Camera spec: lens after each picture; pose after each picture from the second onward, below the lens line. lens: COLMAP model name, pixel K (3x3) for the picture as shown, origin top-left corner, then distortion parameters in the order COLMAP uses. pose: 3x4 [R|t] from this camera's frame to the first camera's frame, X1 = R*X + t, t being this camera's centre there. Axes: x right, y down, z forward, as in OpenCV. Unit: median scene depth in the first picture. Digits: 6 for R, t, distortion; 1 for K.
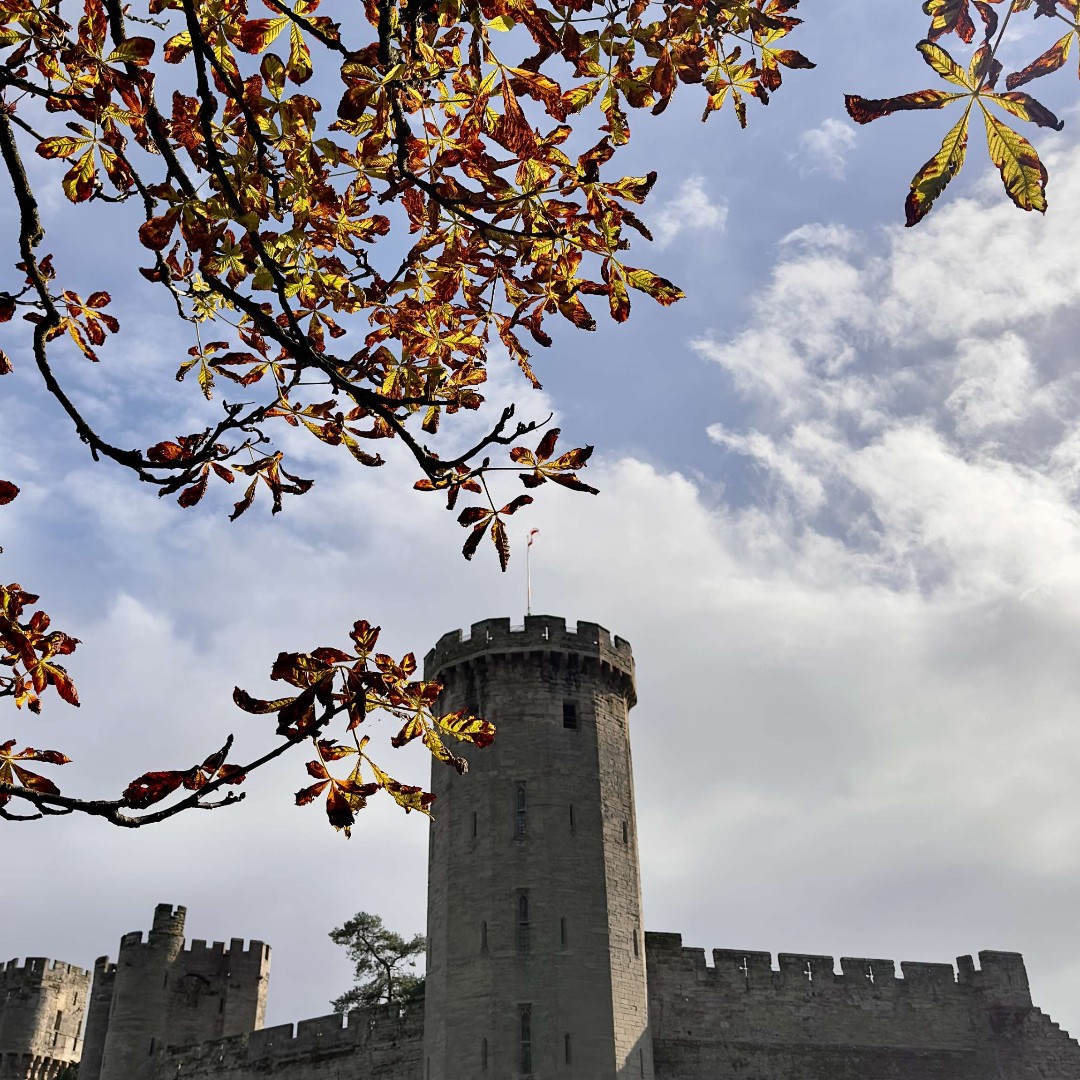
lens RADIAL K [[1086.8, 0, 540.0], [0, 1086.8, 540.0], [0, 0, 1]] dist [-0.006914, -0.015147]
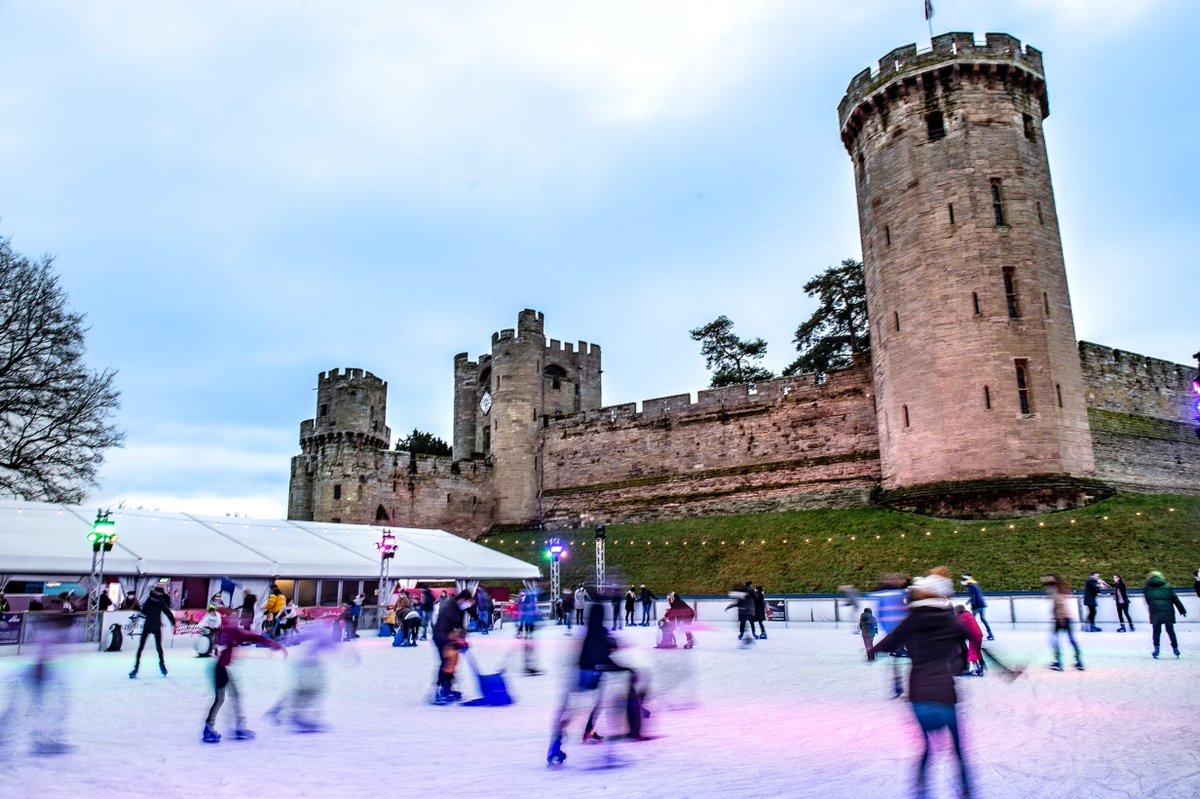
lens RADIAL K [[646.1, 0, 600.0], [0, 646.1, 399.5], [0, 0, 1]] dist [-0.016038, 0.000243]
pose [[0.987570, 0.047108, 0.149952, -0.473251], [-0.091369, 0.948336, 0.303825, 0.258983], [-0.127892, -0.313750, 0.940853, 0.347961]]
